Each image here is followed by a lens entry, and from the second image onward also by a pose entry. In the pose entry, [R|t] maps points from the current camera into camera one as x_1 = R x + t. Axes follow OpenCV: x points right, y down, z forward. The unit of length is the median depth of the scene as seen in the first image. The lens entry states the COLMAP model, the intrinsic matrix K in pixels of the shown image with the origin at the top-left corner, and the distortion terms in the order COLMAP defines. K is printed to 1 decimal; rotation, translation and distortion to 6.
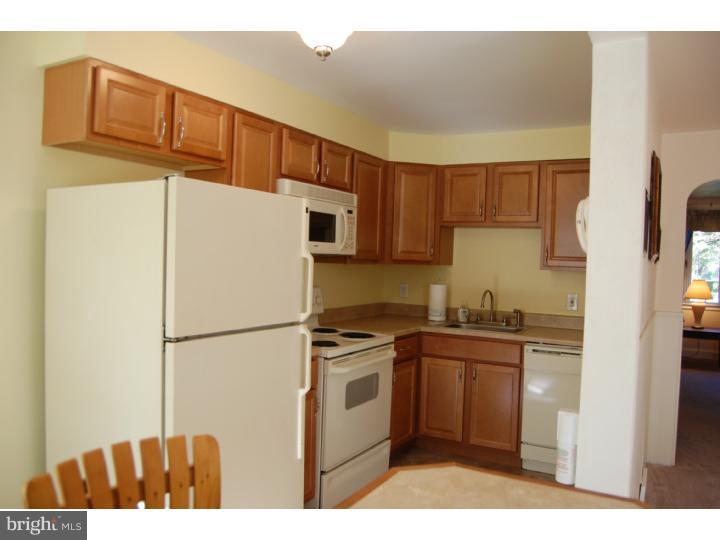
lens RADIAL K [[575.9, 0, 362.5], [0, 575.9, 271.2], [0, 0, 1]] dist [-0.092911, 0.031876]
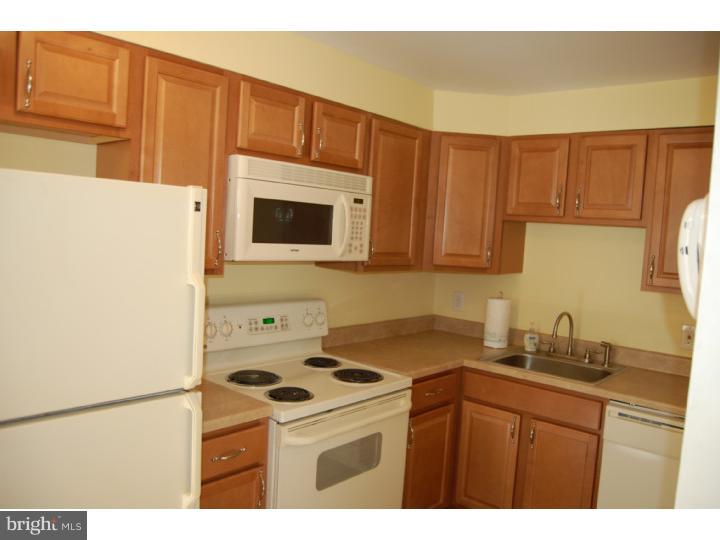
lens RADIAL K [[575.9, 0, 355.9], [0, 575.9, 270.0], [0, 0, 1]] dist [-0.092911, 0.031876]
pose [[0.977755, 0.041308, -0.205641, 0.130783], [-0.033836, 0.998638, 0.039722, -0.047683], [0.207002, -0.031880, 0.977821, 0.308568]]
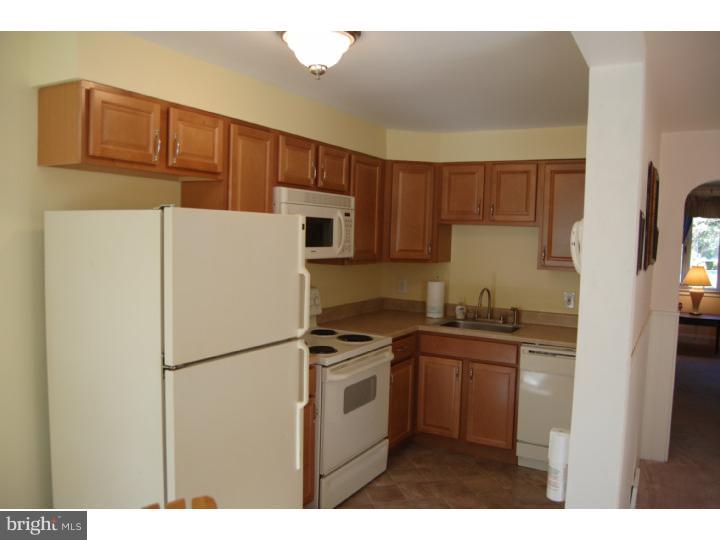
lens RADIAL K [[575.9, 0, 361.6], [0, 575.9, 273.6], [0, 0, 1]] dist [-0.092911, 0.031876]
pose [[0.999989, -0.004210, -0.002116, 0.004949], [0.004302, 0.998952, 0.045577, -0.048019], [0.001922, -0.045586, 0.998959, -0.004962]]
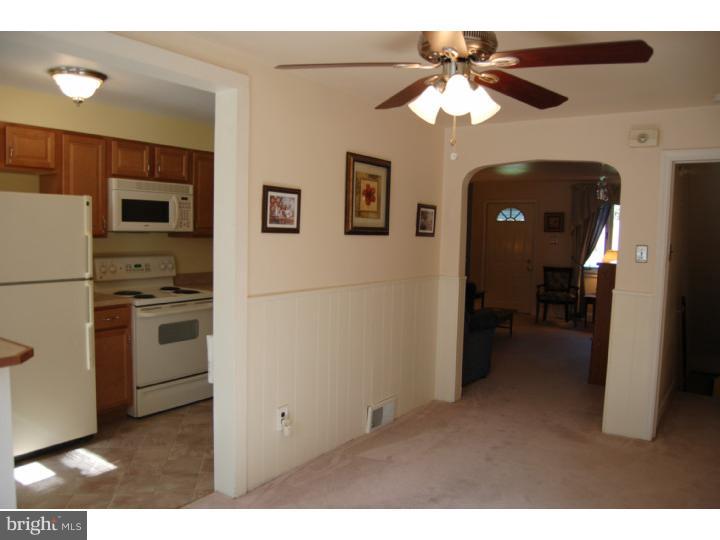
lens RADIAL K [[575.9, 0, 356.5], [0, 575.9, 272.8], [0, 0, 1]] dist [-0.092911, 0.031876]
pose [[0.996273, 0.003021, -0.086205, 0.501178], [0.001538, 0.998606, 0.052768, -0.002425], [0.086244, -0.052704, 0.994879, -0.282991]]
